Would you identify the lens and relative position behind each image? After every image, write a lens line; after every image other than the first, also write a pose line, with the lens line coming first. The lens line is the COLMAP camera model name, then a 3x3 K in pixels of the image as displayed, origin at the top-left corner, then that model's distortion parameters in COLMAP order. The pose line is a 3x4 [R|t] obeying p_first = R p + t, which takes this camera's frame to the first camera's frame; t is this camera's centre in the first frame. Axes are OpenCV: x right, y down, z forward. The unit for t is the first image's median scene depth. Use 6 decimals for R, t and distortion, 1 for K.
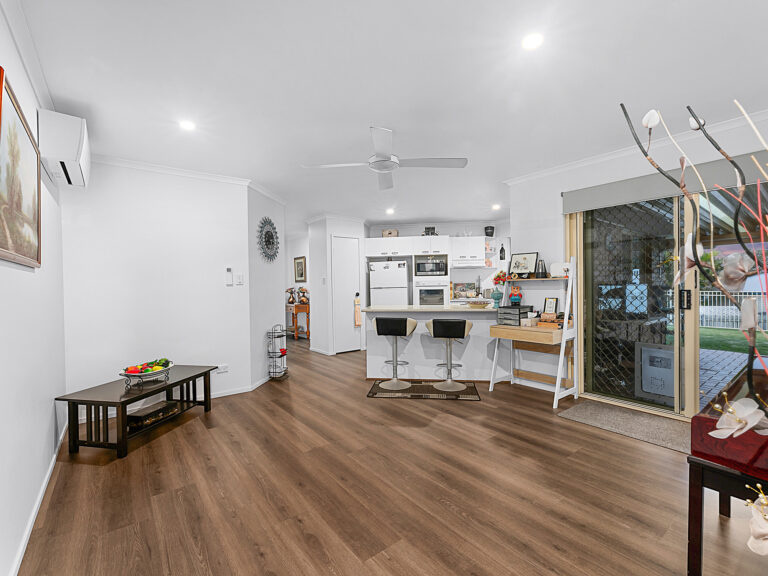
lens RADIAL K [[349.3, 0, 381.5], [0, 349.3, 288.8], [0, 0, 1]] dist [0.002230, -0.000384]
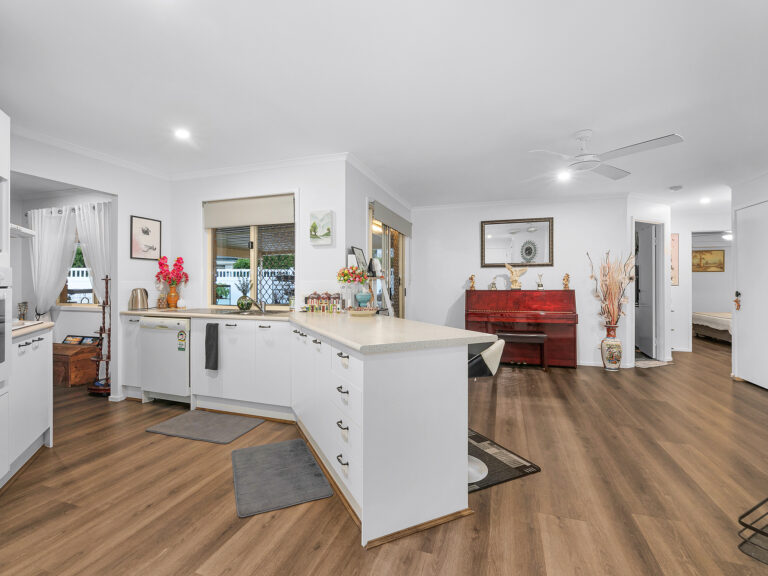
lens RADIAL K [[349.3, 0, 386.3], [0, 349.3, 285.0], [0, 0, 1]] dist [0.002230, -0.000384]
pose [[-0.547835, 0.000376, 0.836586, -0.392207], [0.007162, 0.999965, 0.004241, -0.013350], [-0.836556, 0.008315, -0.547819, 1.523756]]
